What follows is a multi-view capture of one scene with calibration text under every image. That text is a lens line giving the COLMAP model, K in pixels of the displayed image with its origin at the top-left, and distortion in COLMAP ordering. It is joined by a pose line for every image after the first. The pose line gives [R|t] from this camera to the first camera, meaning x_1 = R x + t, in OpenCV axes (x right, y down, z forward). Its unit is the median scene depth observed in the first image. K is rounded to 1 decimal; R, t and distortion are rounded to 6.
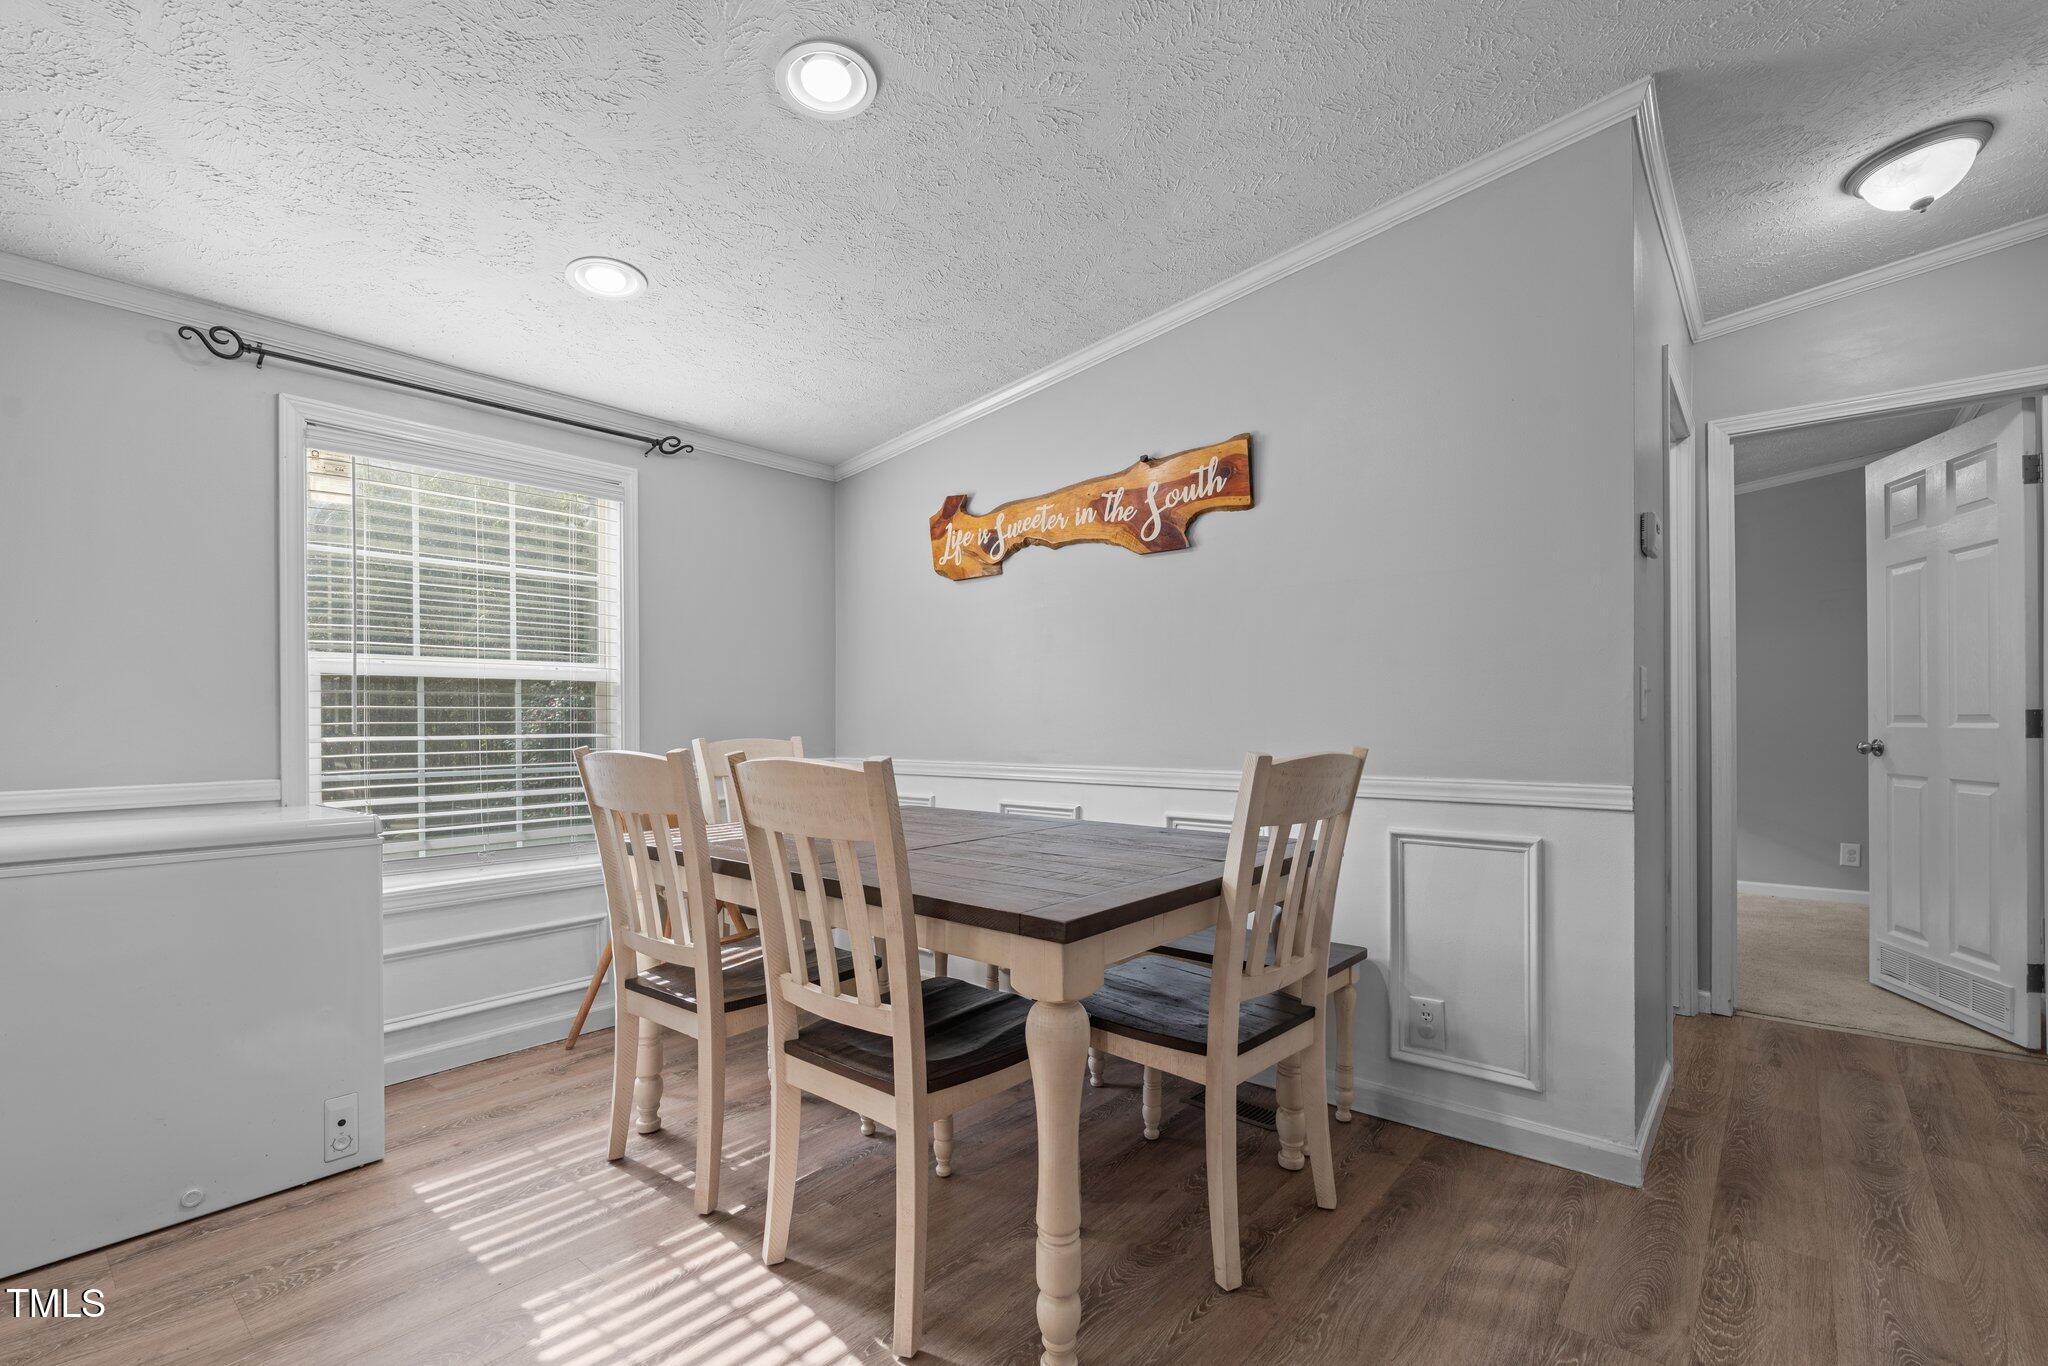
lens RADIAL K [[910.1, 0, 1014.8], [0, 910.1, 711.9], [0, 0, 1]] dist [-0.008243, 0.000914]
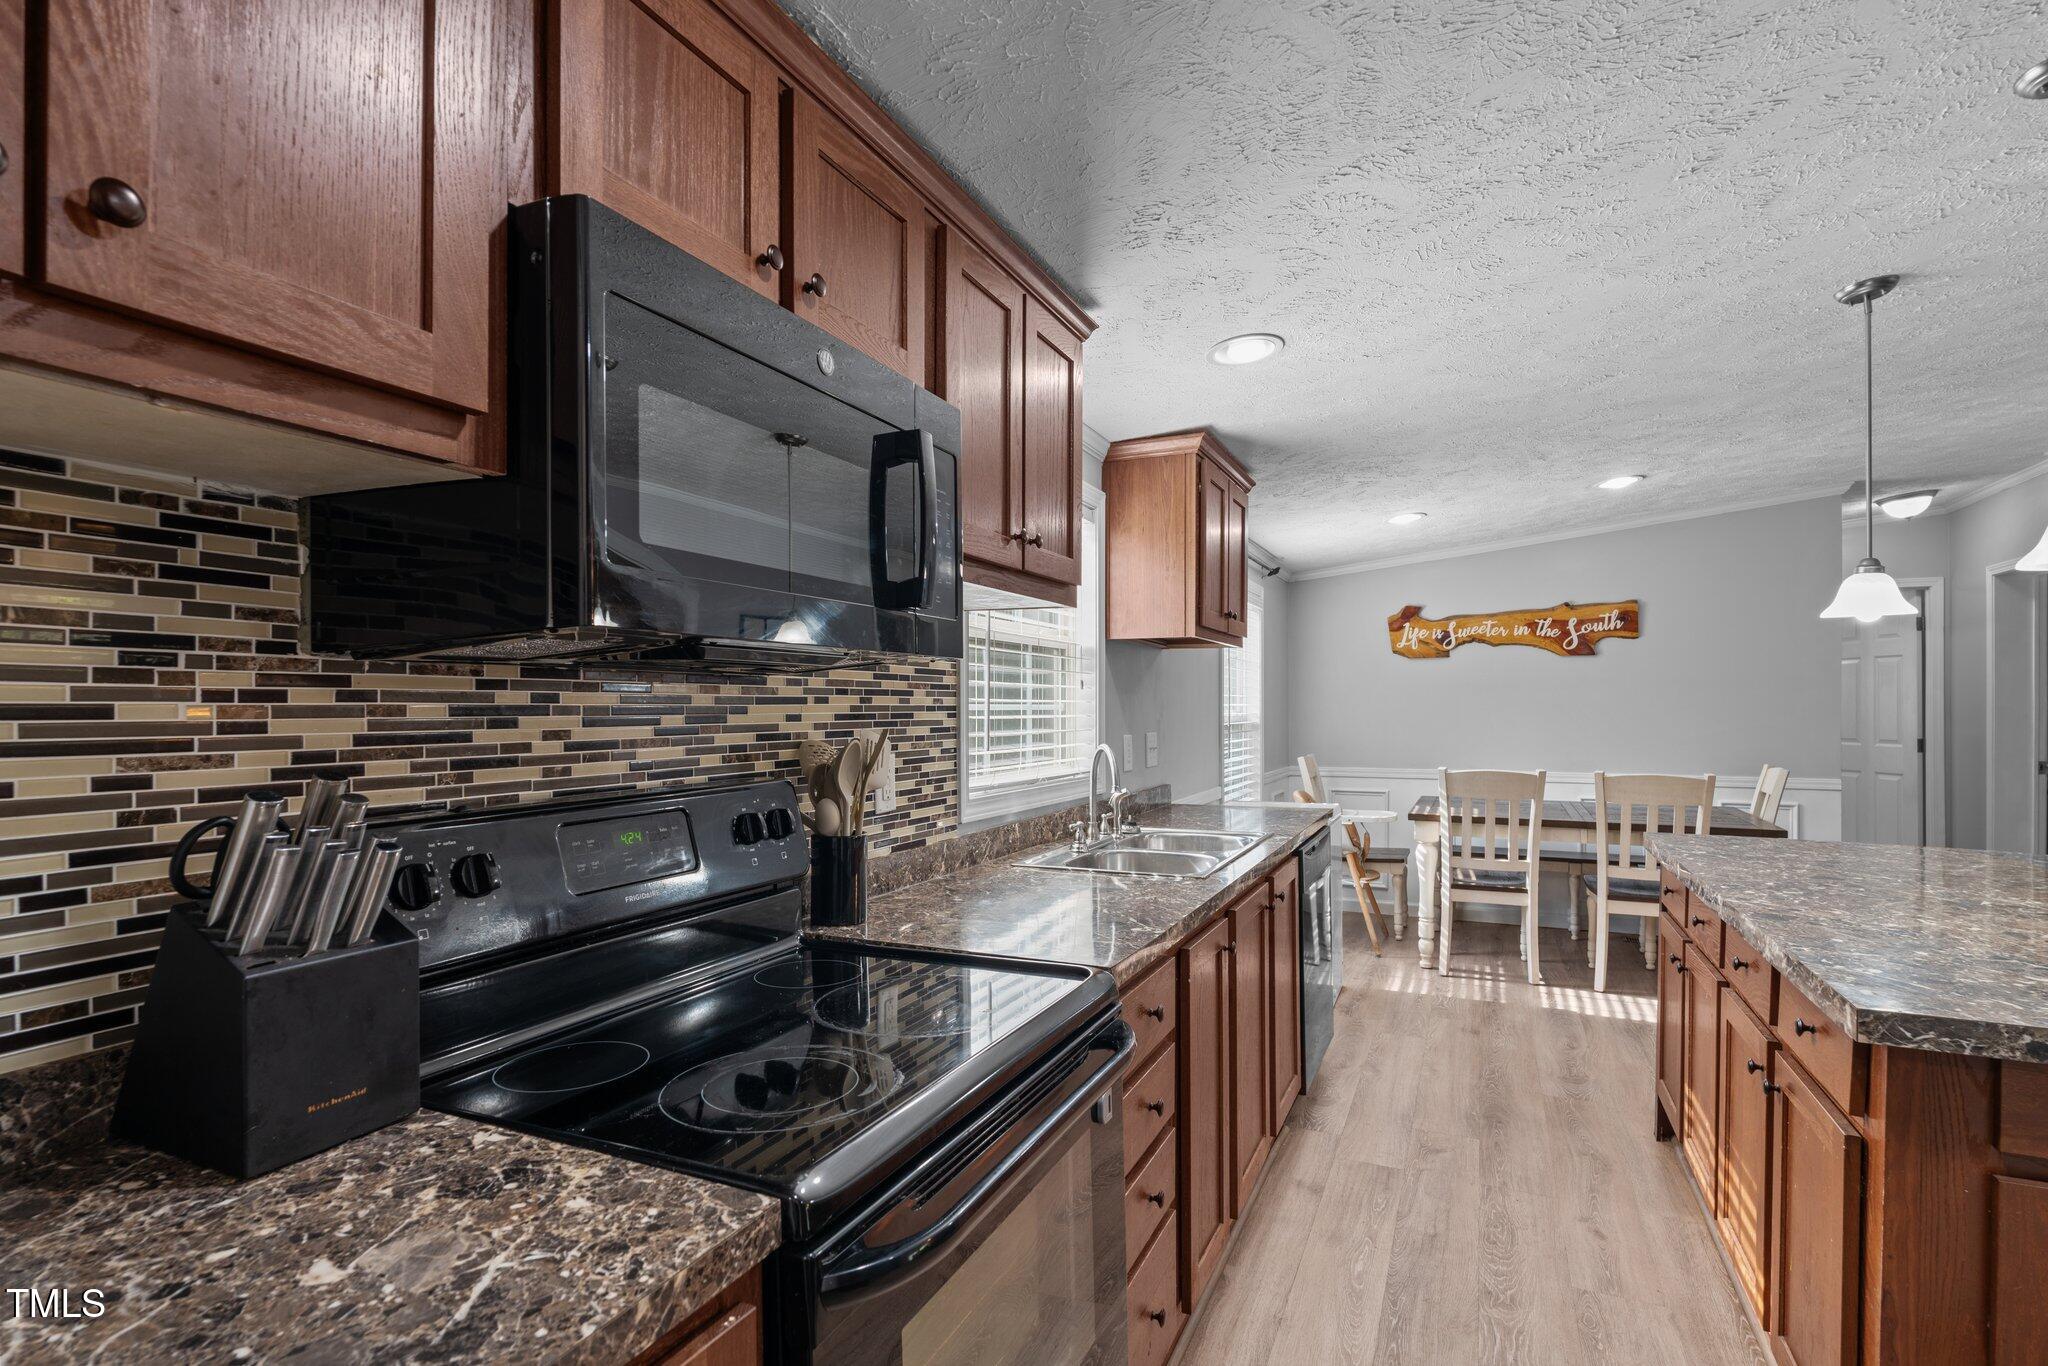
lens RADIAL K [[1080.3, 0, 1027.6], [0, 1080.3, 681.4], [0, 0, 1]] dist [-0.001903, 0.007184]
pose [[0.949006, 0.014415, 0.314928, -1.564690], [-0.009547, 0.999810, -0.016994, -0.077367], [-0.315113, 0.013121, 0.948963, -0.709558]]
